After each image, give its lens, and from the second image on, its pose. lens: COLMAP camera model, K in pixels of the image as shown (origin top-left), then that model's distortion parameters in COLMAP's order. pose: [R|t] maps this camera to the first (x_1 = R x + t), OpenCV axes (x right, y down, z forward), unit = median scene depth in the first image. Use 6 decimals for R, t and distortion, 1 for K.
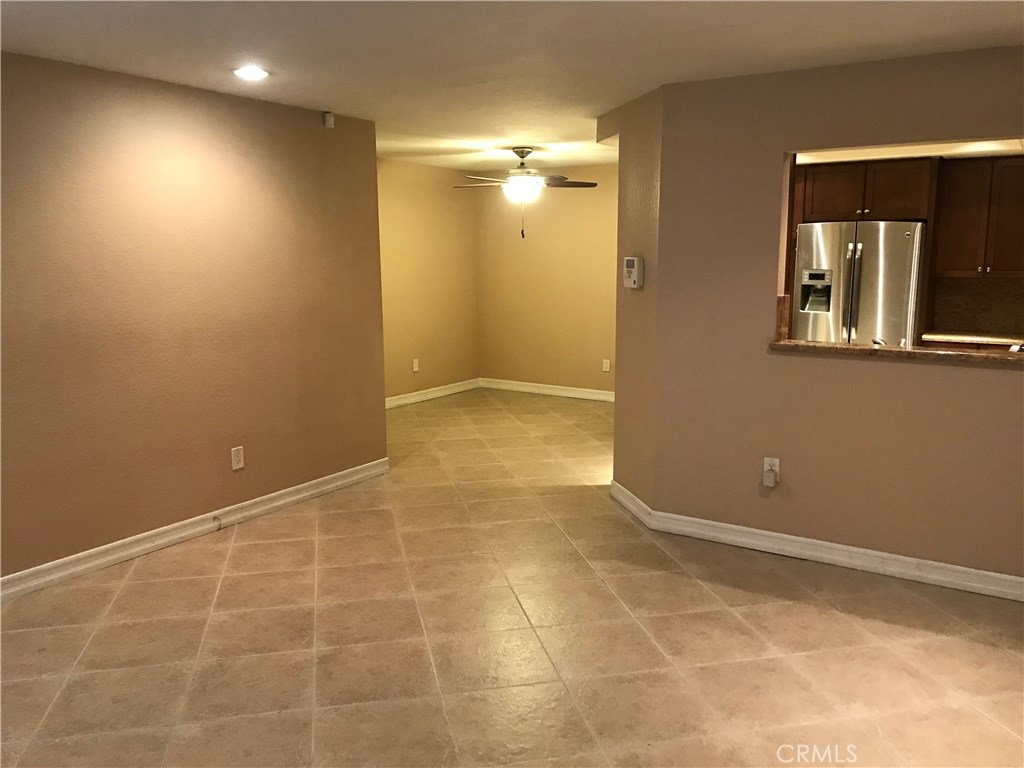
lens RADIAL K [[847.2, 0, 499.9], [0, 847.2, 403.4], [0, 0, 1]] dist [0.004911, -0.013453]
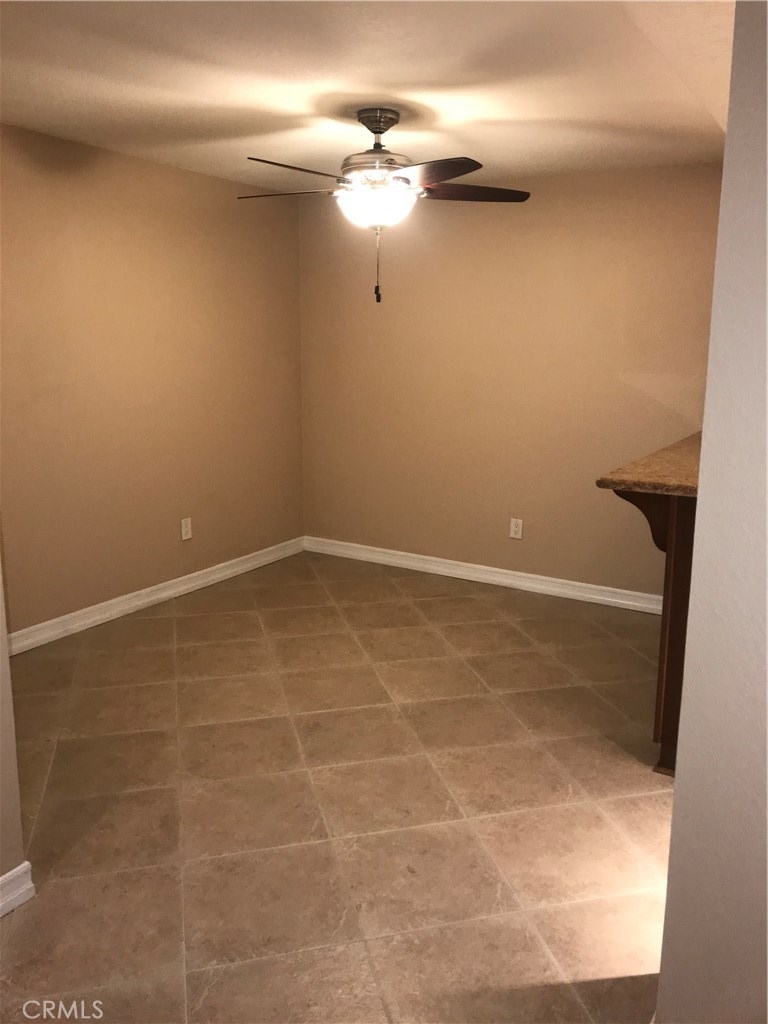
lens RADIAL K [[847.2, 0, 384.0], [0, 847.2, 512.0], [0, 0, 1]] dist [0.004911, -0.013453]
pose [[0.998962, 0.005087, 0.045260, 0.009607], [-0.006497, 0.999497, 0.031047, -0.093900], [-0.045079, -0.031309, 0.998493, 0.532985]]
